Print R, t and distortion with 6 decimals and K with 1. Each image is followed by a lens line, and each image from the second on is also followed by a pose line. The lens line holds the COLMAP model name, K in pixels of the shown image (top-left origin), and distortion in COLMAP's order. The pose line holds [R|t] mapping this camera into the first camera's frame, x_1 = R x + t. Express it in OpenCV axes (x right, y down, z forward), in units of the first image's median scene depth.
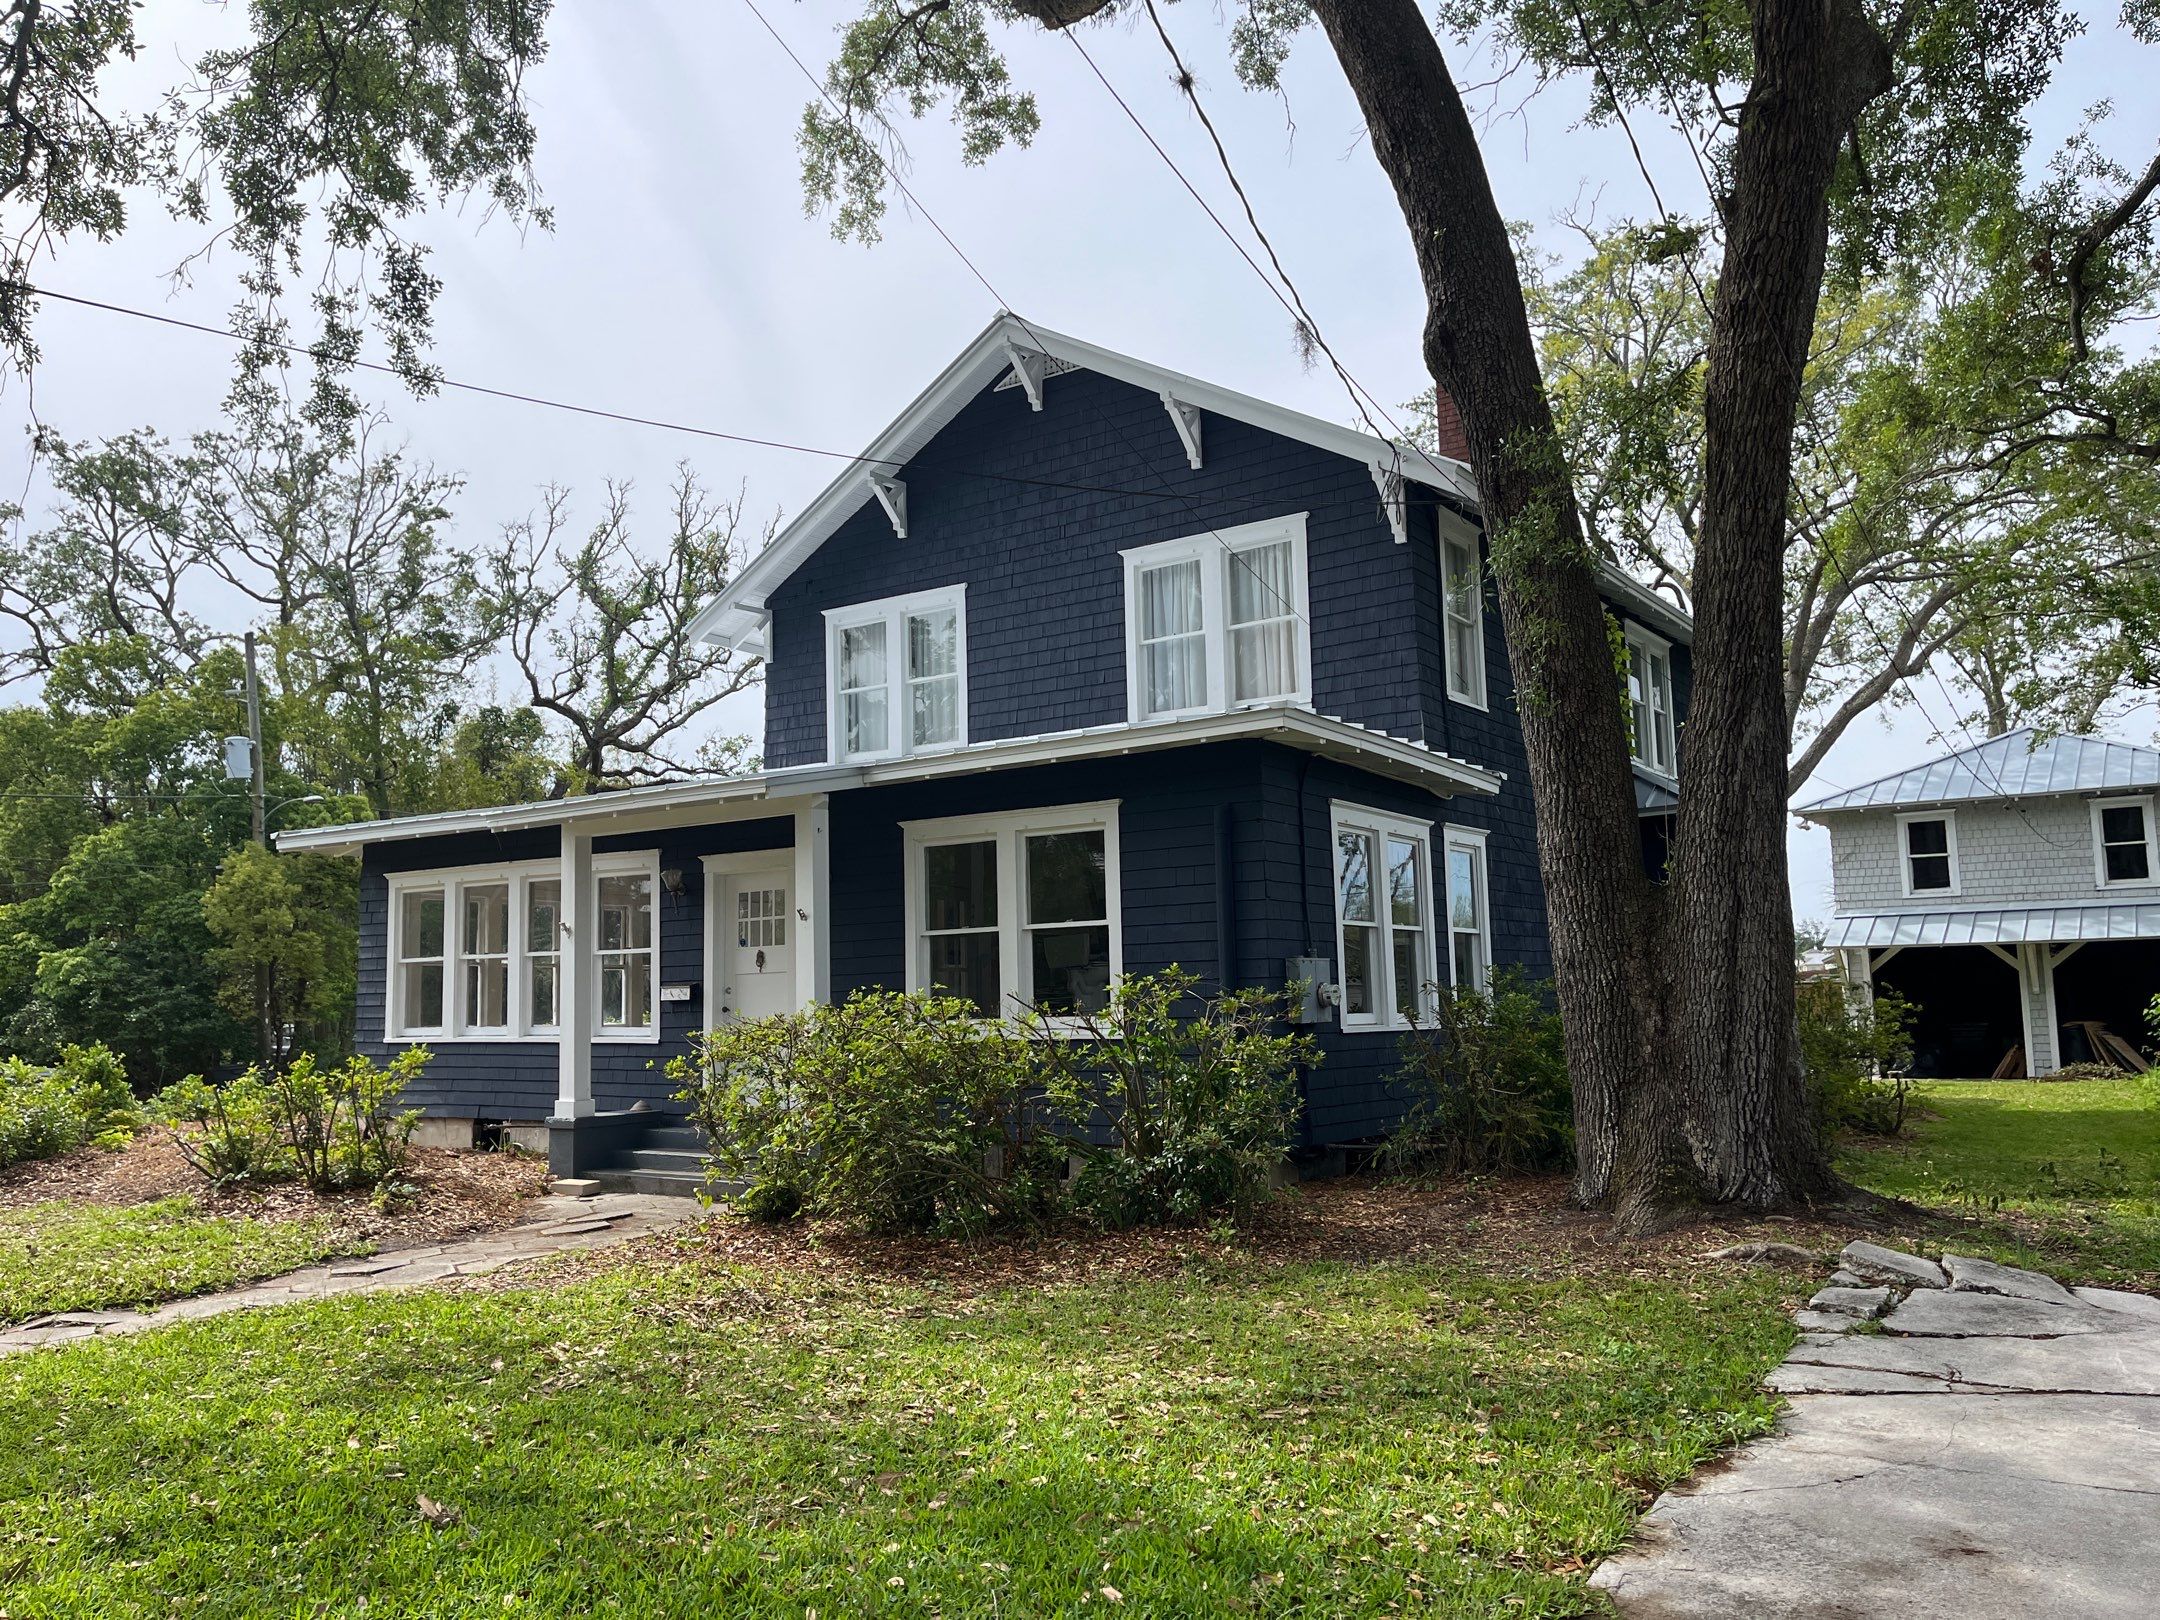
lens RADIAL K [[1588.7, 0, 1078.5], [0, 1588.7, 828.8], [0, 0, 1]] dist [0.068095, -0.088780]
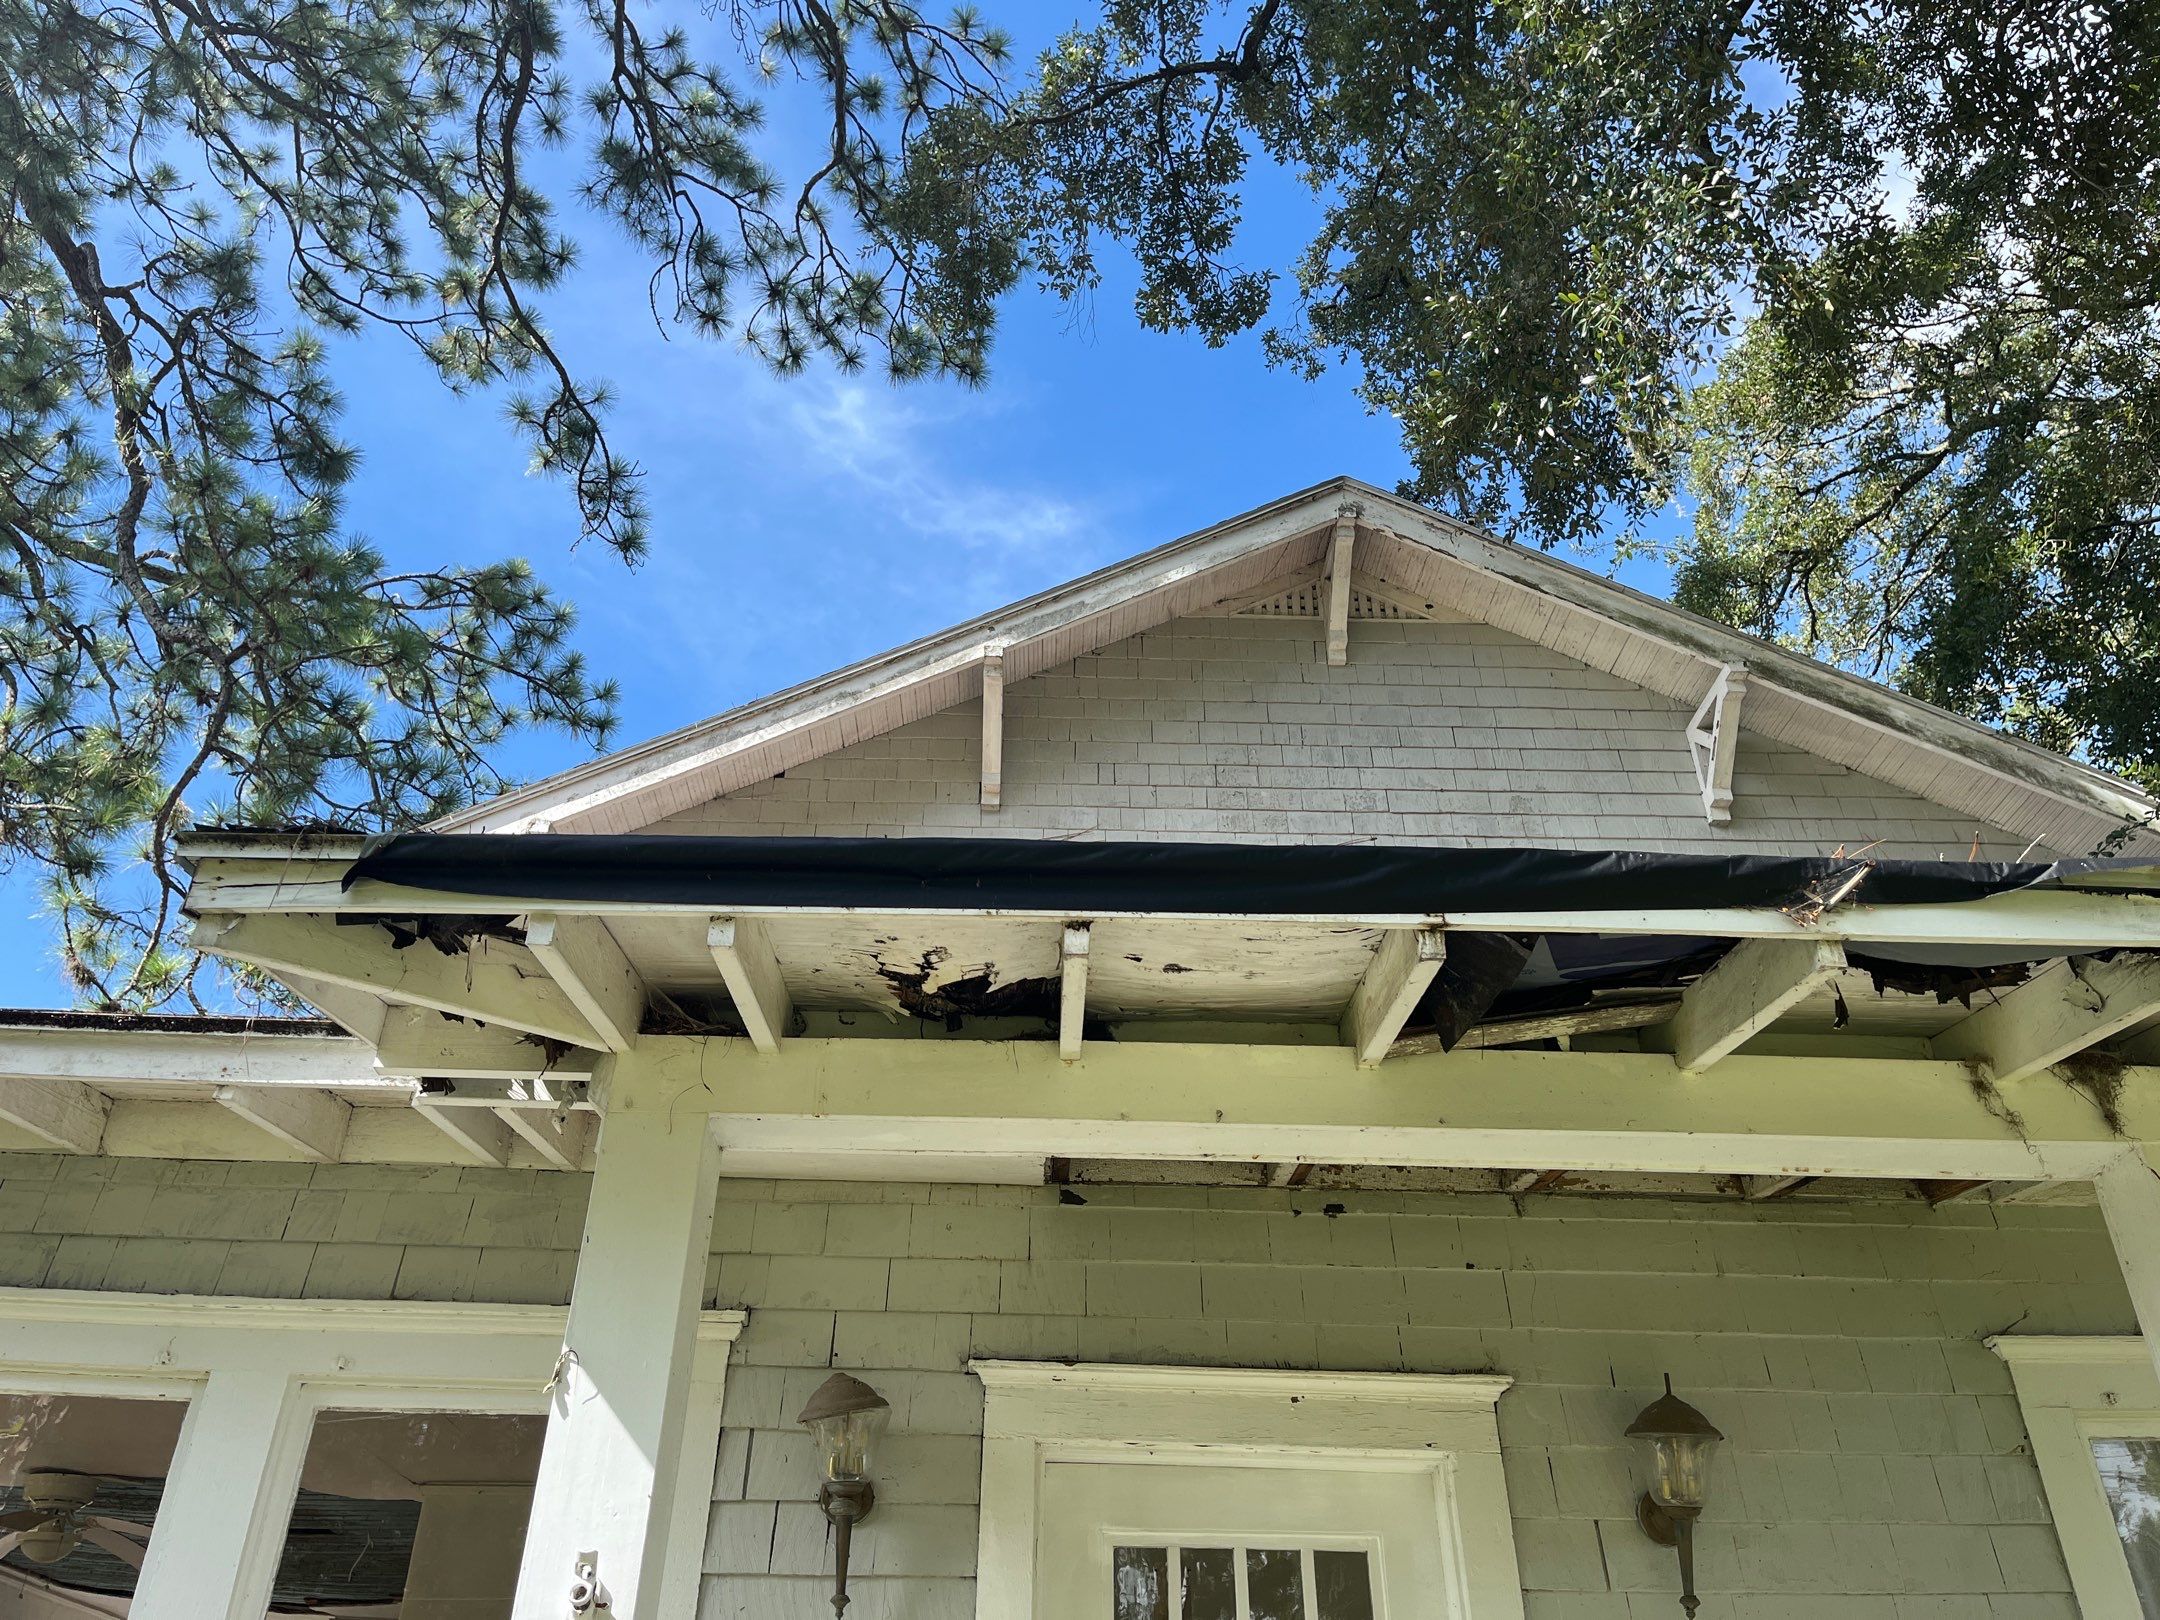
lens RADIAL K [[1635.3, 0, 1055.9], [0, 1635.3, 821.7], [0, 0, 1]] dist [0.073192, -0.109143]
pose [[0.818593, 0.354555, 0.451880, -0.342045], [-0.092011, 0.857523, -0.506151, 0.067673], [-0.566956, 0.372754, 0.734586, 0.706105]]
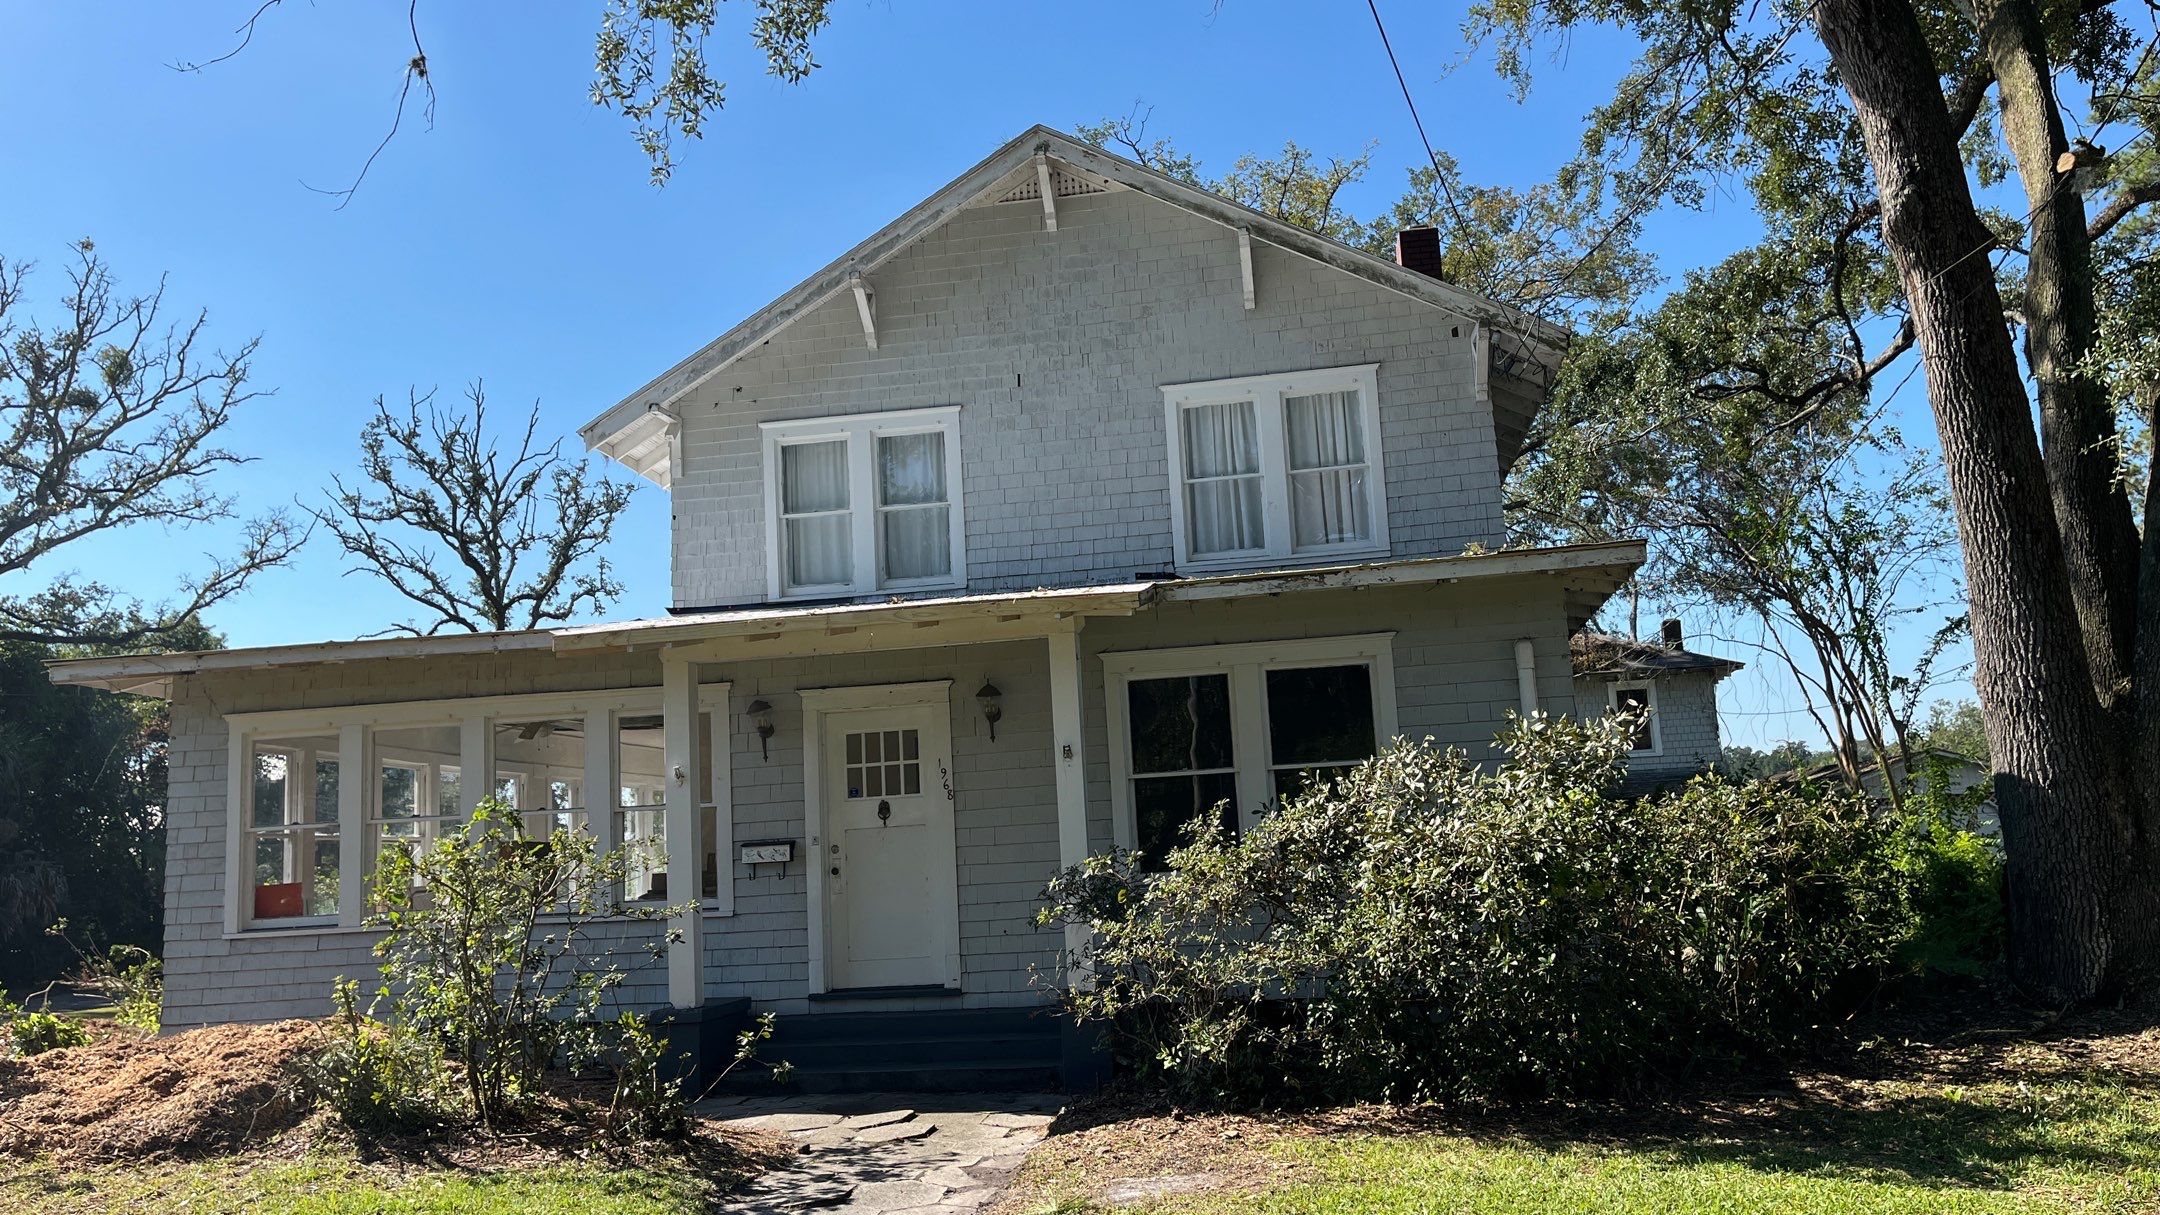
lens RADIAL K [[1606.6, 0, 1048.3], [0, 1606.6, 612.8], [0, 0, 1]] dist [0.022630, -0.005376]
pose [[0.910403, 0.040474, 0.411739, -0.430104], [-0.013882, 0.997631, -0.067373, 0.029043], [-0.413490, 0.055621, 0.908808, 0.151601]]
